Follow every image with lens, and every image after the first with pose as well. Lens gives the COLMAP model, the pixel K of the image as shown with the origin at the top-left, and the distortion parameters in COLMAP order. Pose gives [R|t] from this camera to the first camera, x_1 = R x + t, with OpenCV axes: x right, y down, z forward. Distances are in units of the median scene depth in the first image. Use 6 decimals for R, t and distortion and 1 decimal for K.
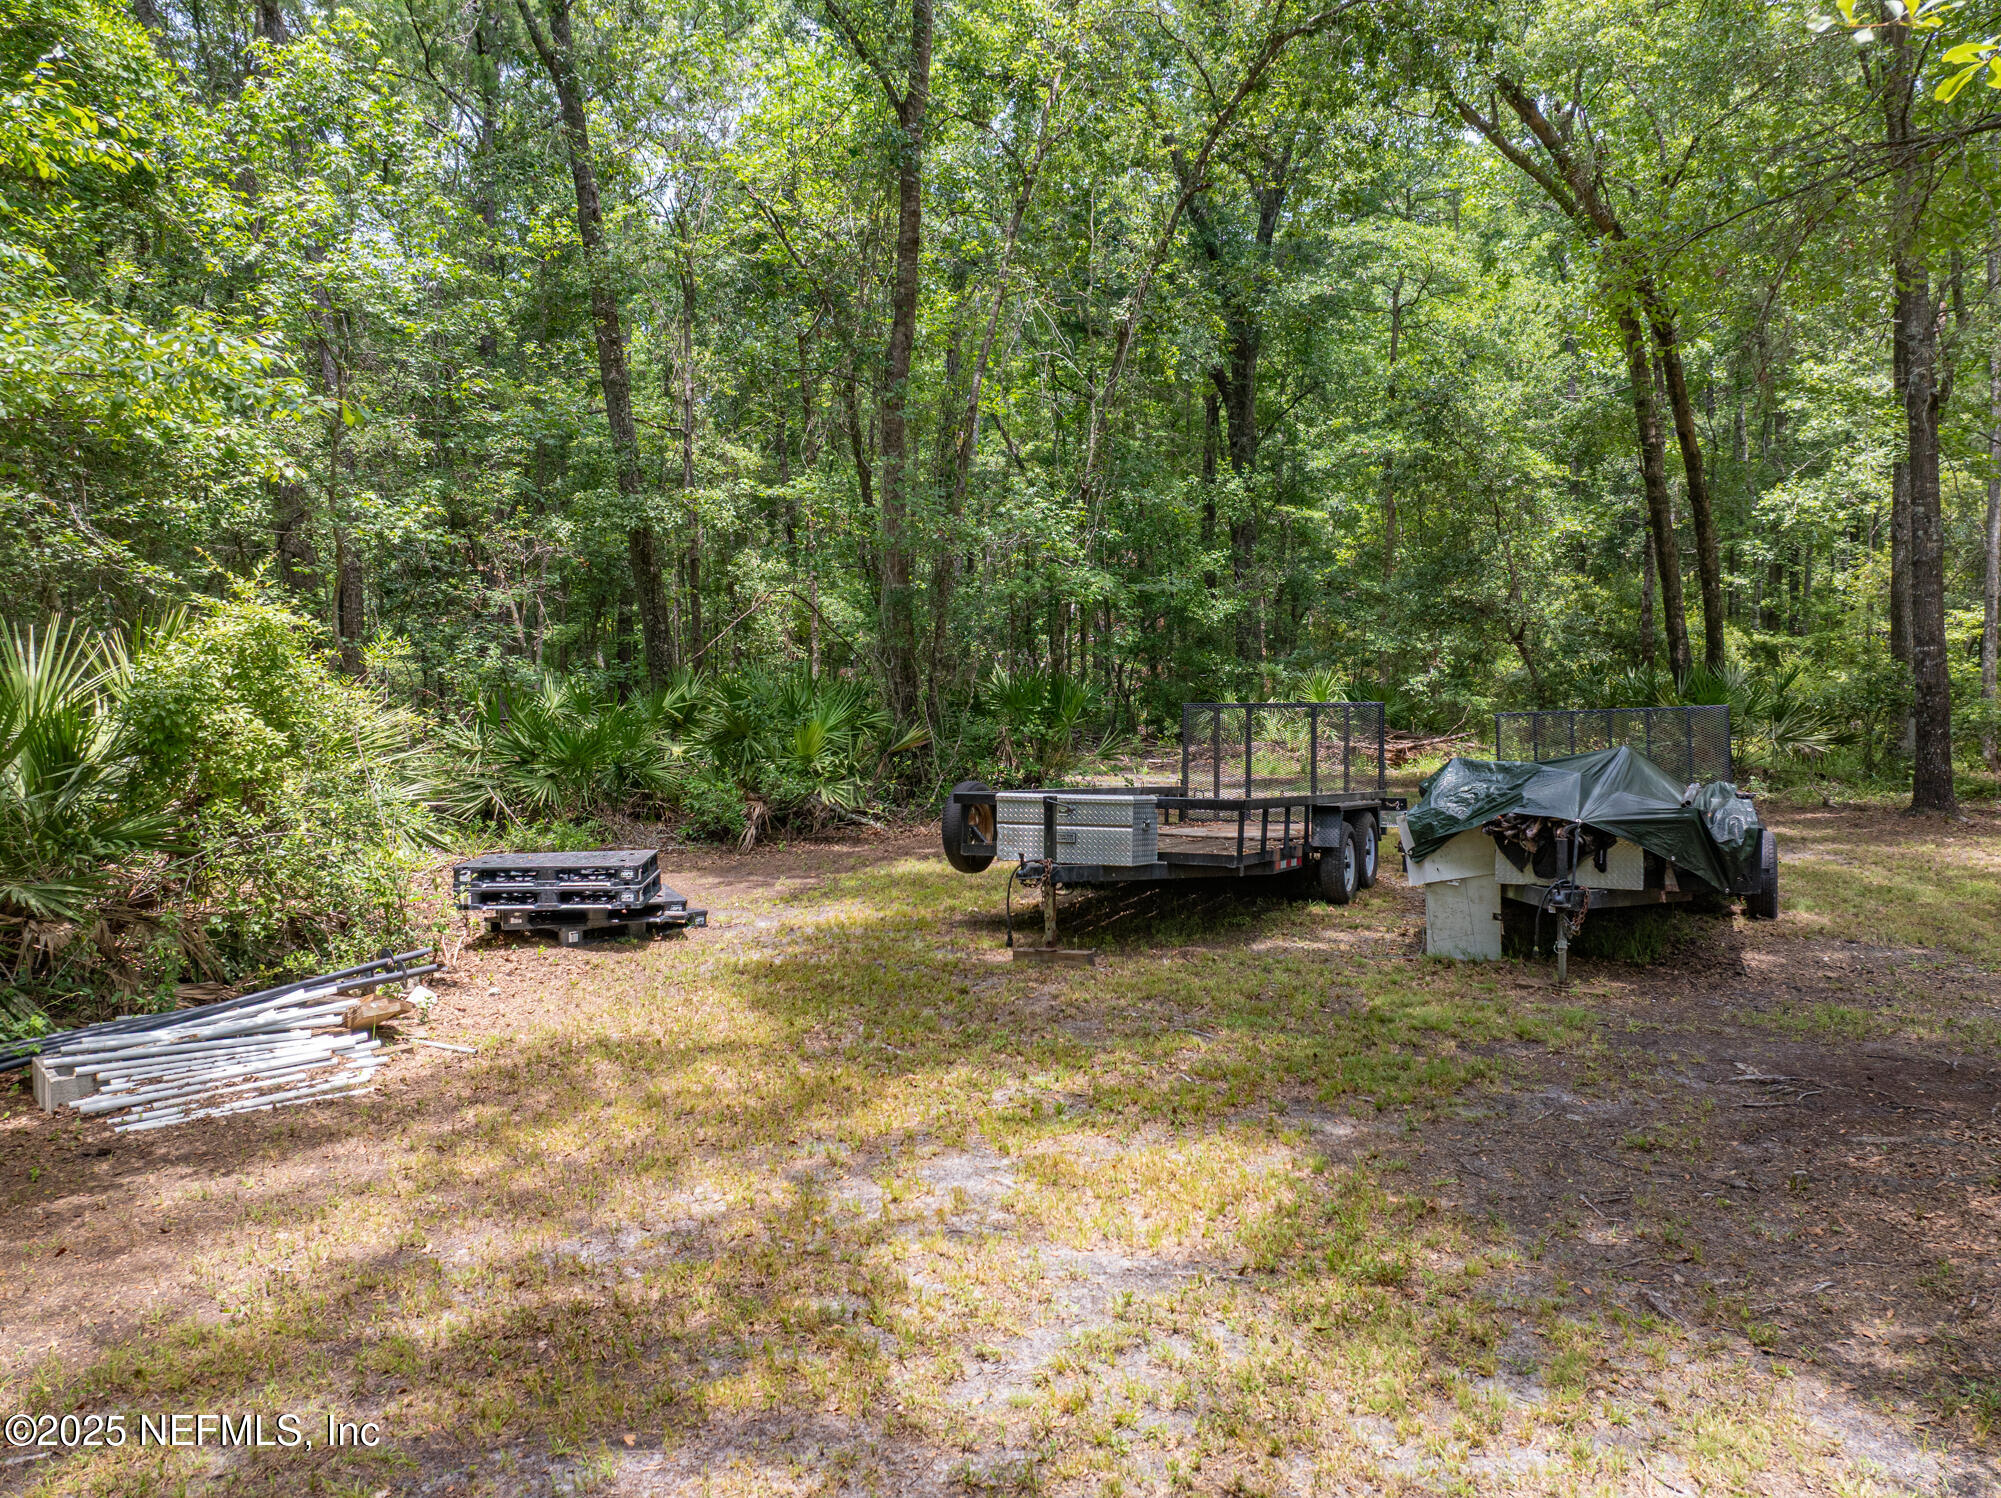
lens RADIAL K [[1384.8, 0, 1000.5], [0, 1384.8, 749.0], [0, 0, 1]] dist [-0.058292, 0.023146]
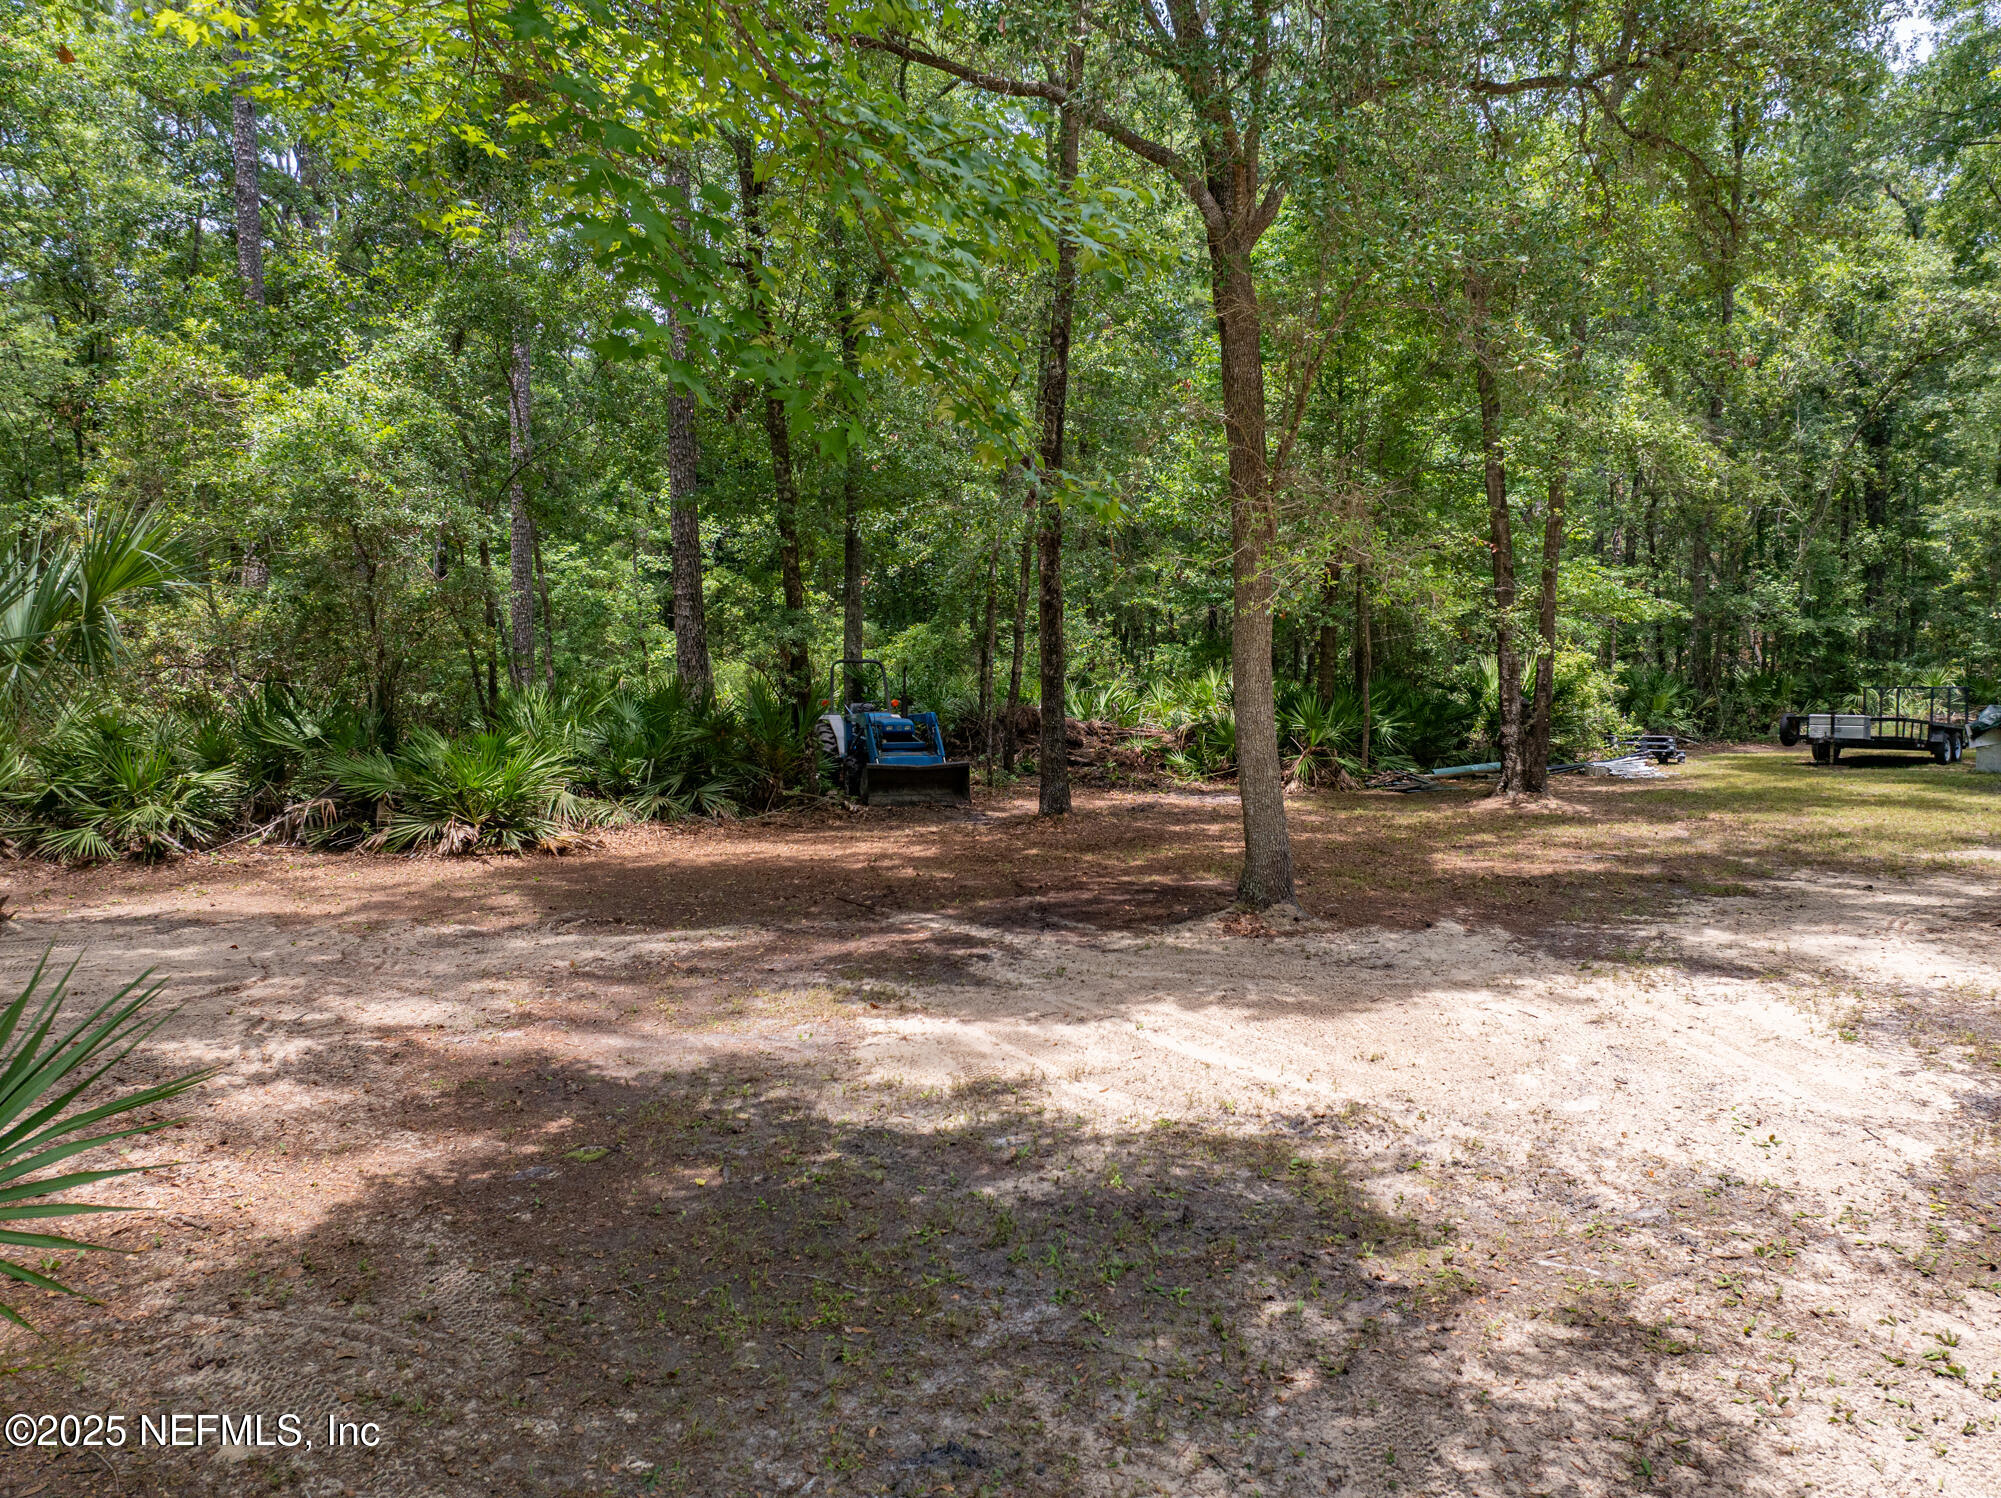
lens RADIAL K [[1384.8, 0, 1000.5], [0, 1384.8, 749.0], [0, 0, 1]] dist [-0.058292, 0.023146]
pose [[0.930405, 0.023016, -0.365810, -0.179672], [-0.019521, 0.999722, 0.013250, 0.032801], [0.366013, -0.005186, 0.930595, -0.767204]]
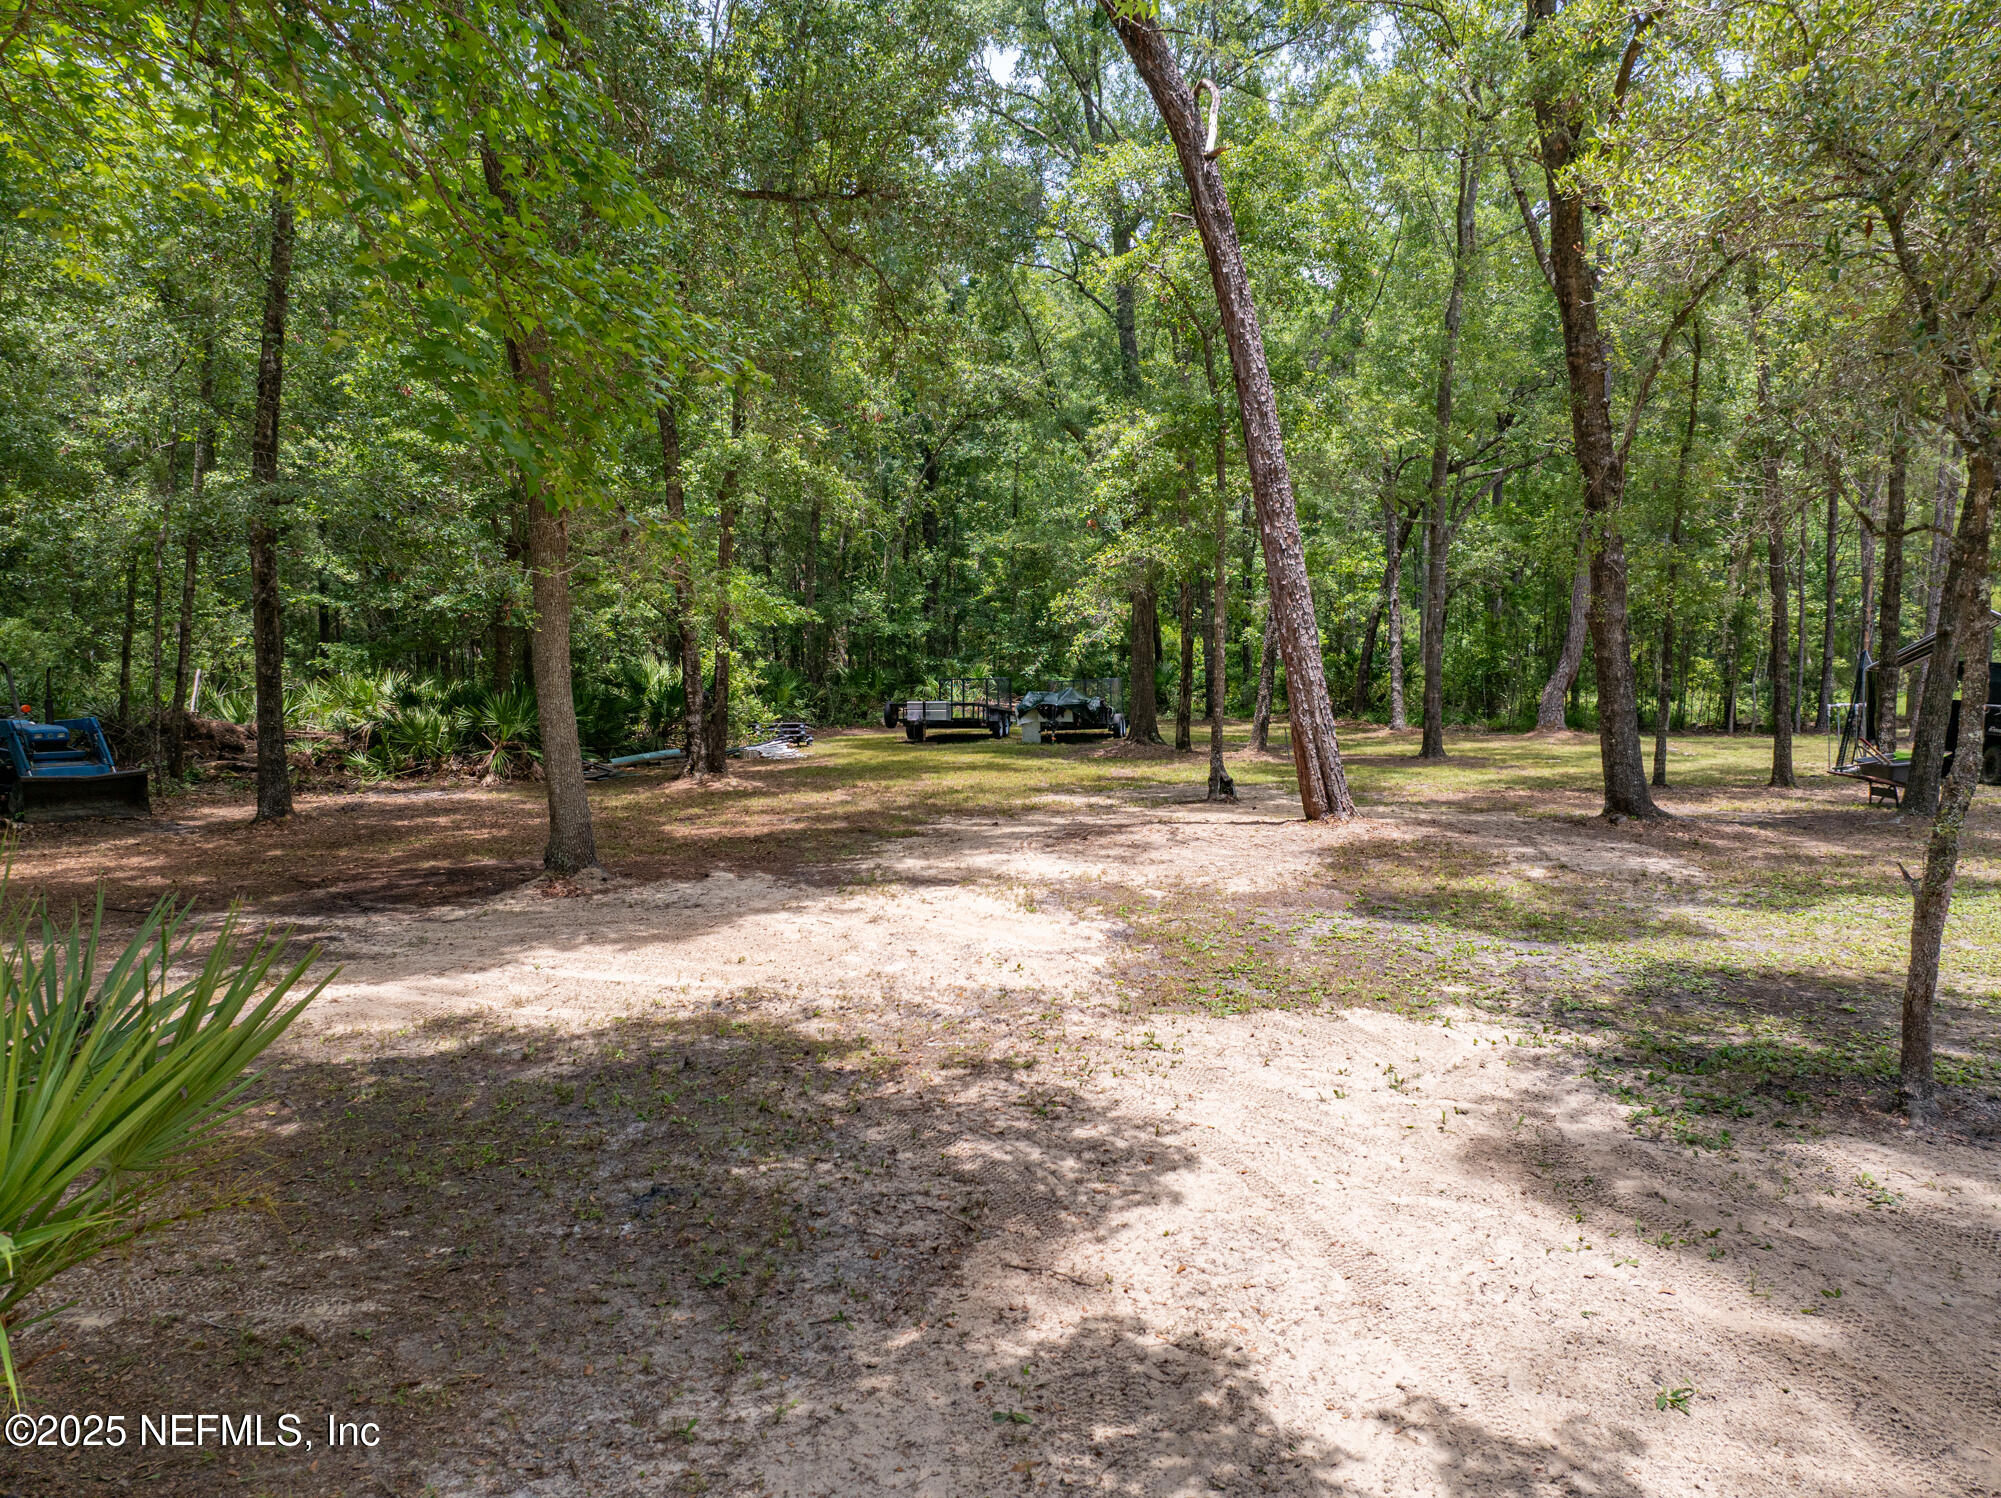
lens RADIAL K [[1384.8, 0, 1000.5], [0, 1384.8, 749.0], [0, 0, 1]] dist [-0.058292, 0.023146]
pose [[0.966254, -0.017044, 0.257027, -0.229558], [0.014344, 0.999821, 0.012376, 0.037338], [-0.257192, -0.008272, 0.966325, -0.841868]]
